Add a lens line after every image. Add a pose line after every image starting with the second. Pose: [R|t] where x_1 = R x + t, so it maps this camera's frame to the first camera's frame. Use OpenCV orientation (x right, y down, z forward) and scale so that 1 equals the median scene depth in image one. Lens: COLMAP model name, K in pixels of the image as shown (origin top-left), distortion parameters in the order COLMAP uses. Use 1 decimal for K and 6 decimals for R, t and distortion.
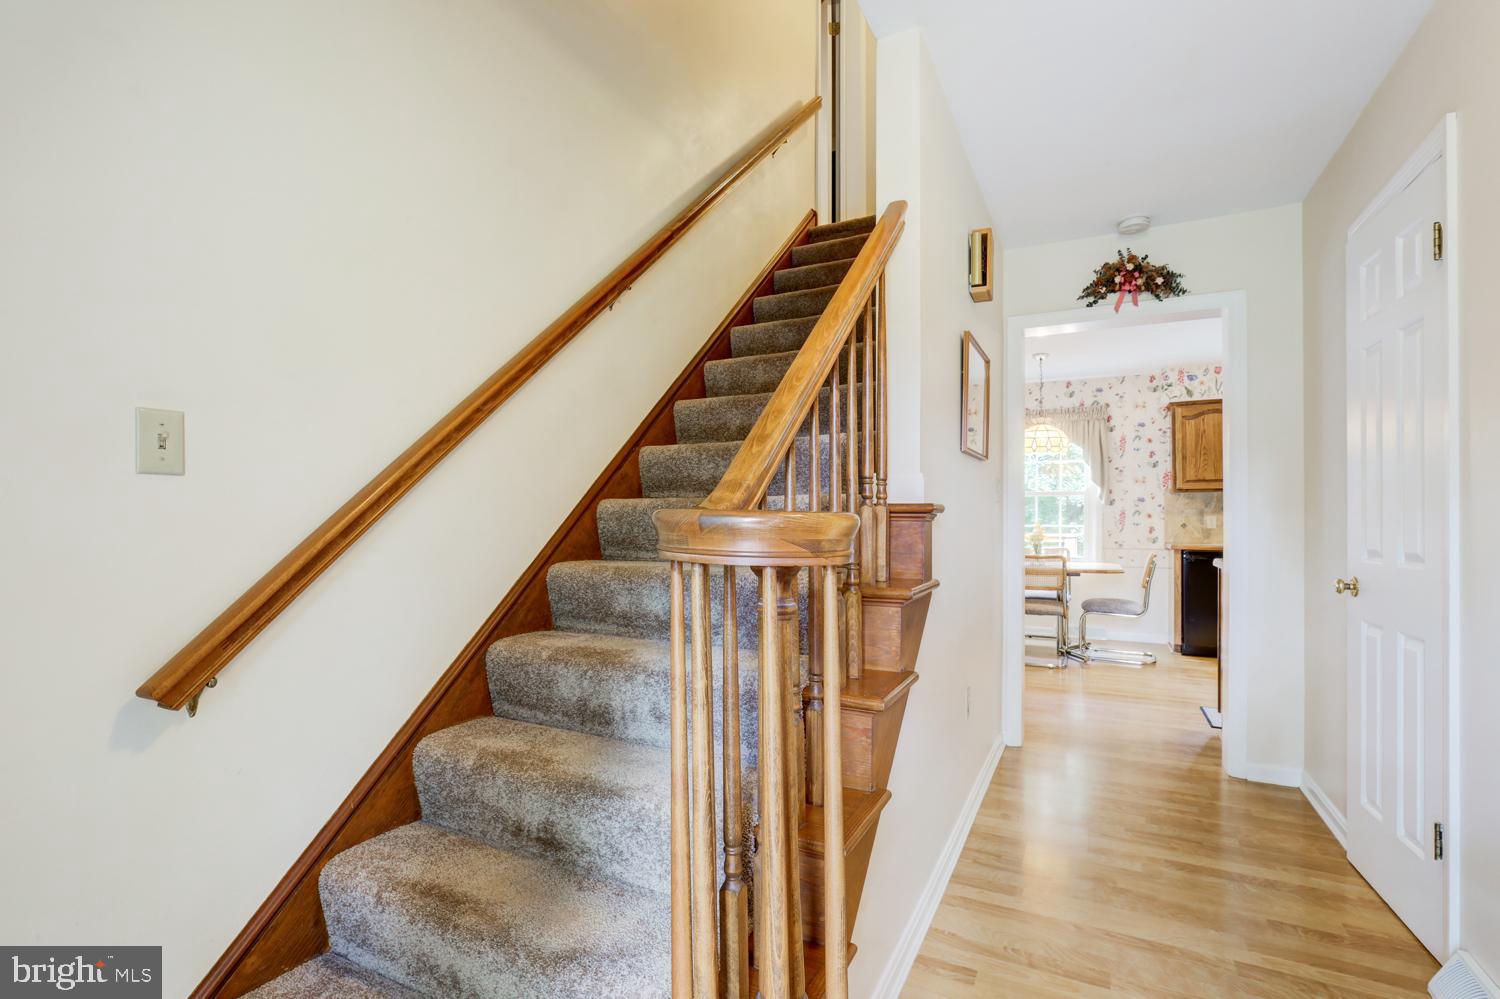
lens RADIAL K [[692.1, 0, 756.3], [0, 692.1, 520.3], [0, 0, 1]] dist [-0.012863, 0.000521]
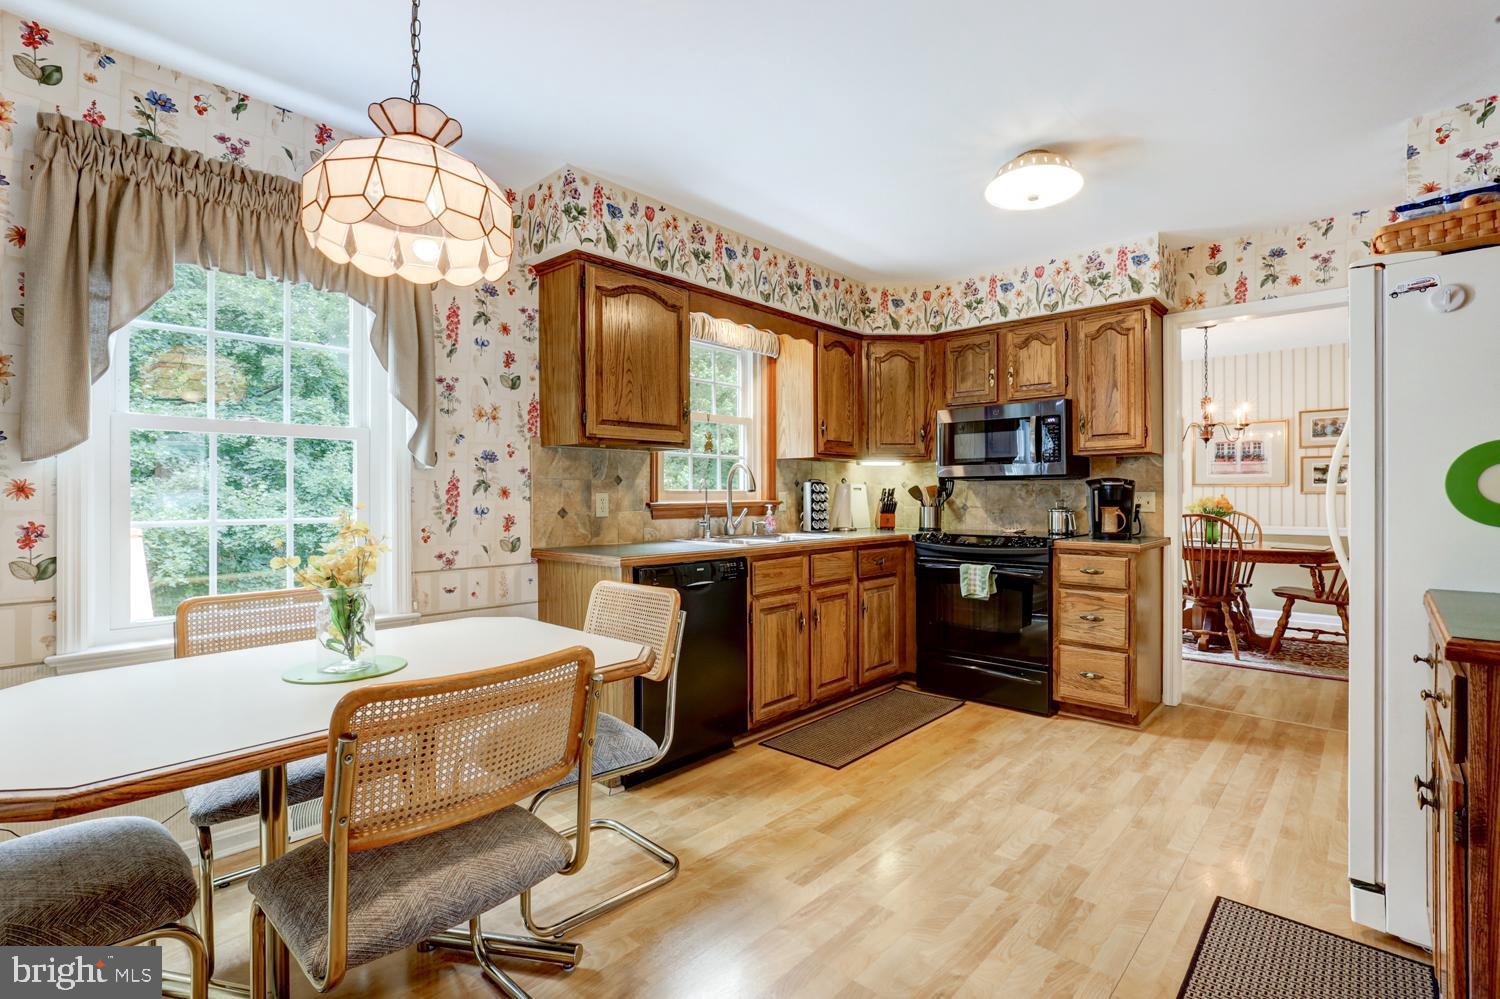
lens RADIAL K [[692.1, 0, 750.1], [0, 692.1, 496.7], [0, 0, 1]] dist [-0.012863, 0.000521]
pose [[0.266950, -0.001443, 0.963709, 0.170841], [0.004262, 0.999991, 0.000317, -0.003242], [-0.963701, 0.004022, 0.266953, 0.724640]]
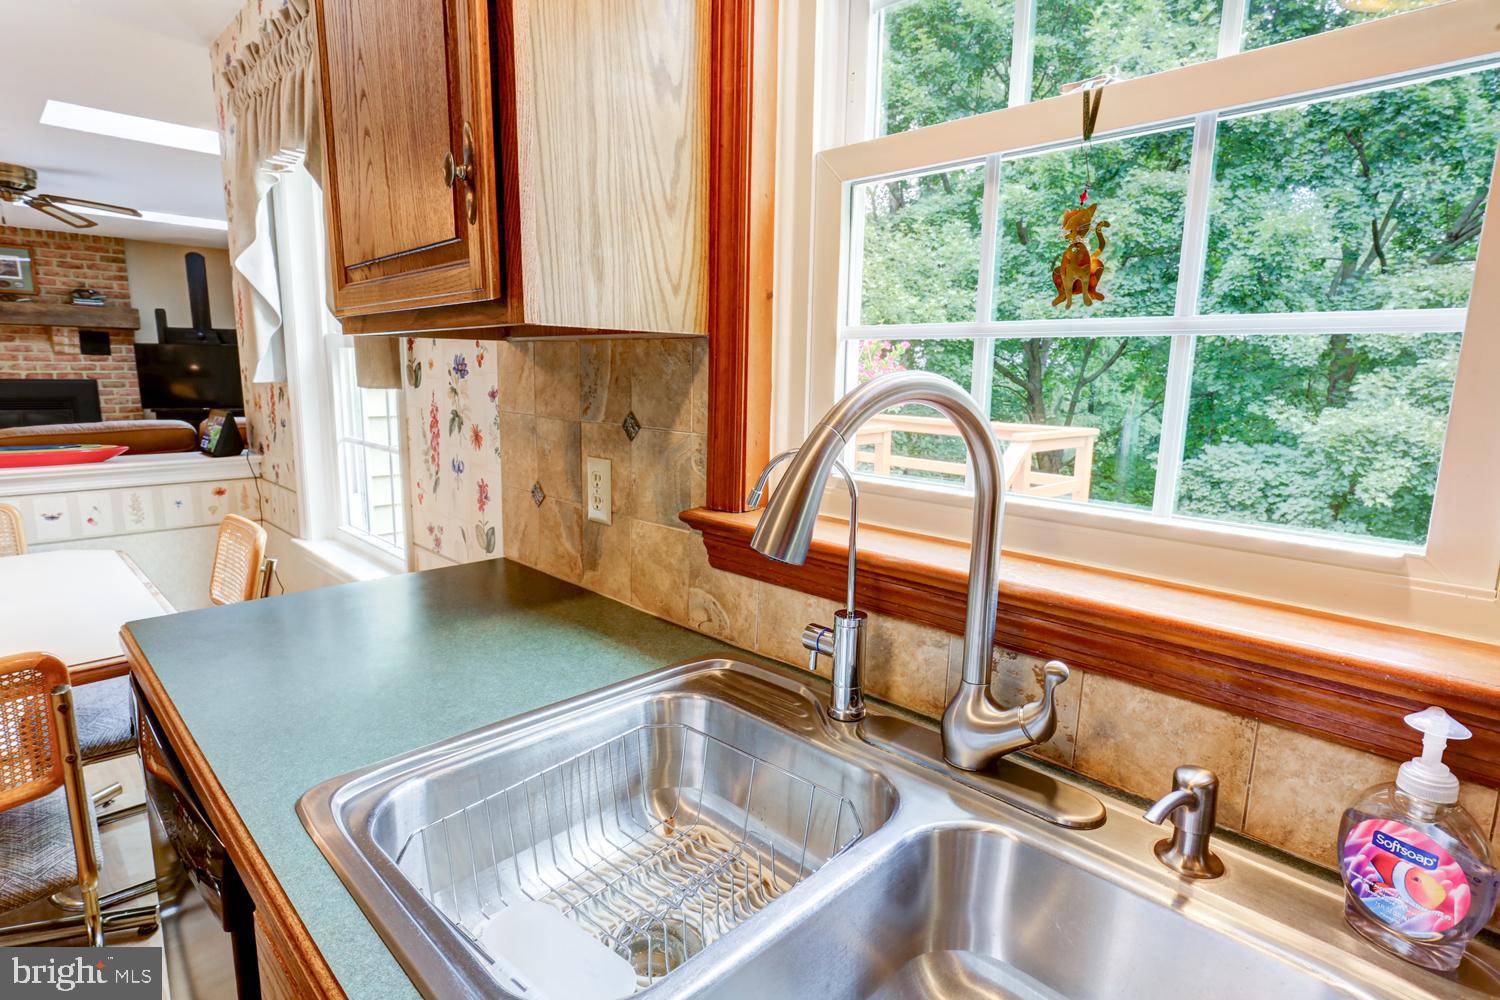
lens RADIAL K [[769.9, 0, 753.3], [0, 769.9, 503.0], [0, 0, 1]] dist [-0.000755, 0.002578]
pose [[0.953223, 0.070745, -0.293872, 0.746401], [-0.019778, 0.984739, 0.172908, -0.031938], [0.301620, -0.159008, 0.940075, 0.781704]]
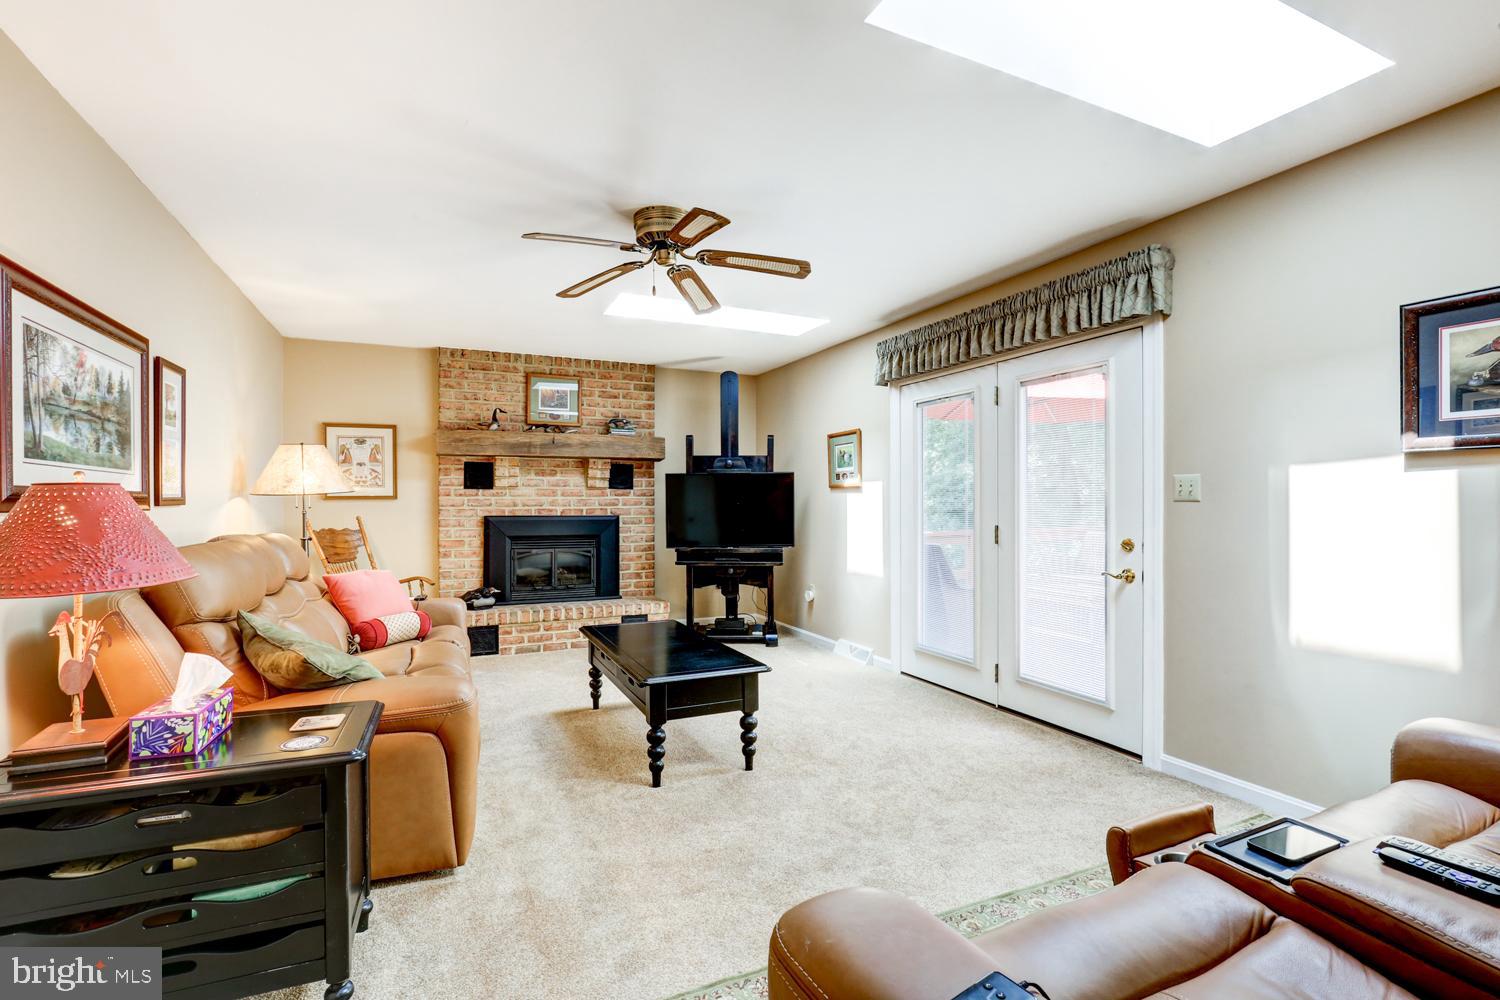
lens RADIAL K [[692.1, 0, 755.0], [0, 692.1, 501.9], [0, 0, 1]] dist [-0.012863, 0.000521]
pose [[0.787441, 0.000813, -0.616390, 0.147355], [-0.000688, 1.000000, 0.000441, -0.013082], [0.616390, 0.000077, 0.787441, 0.984296]]
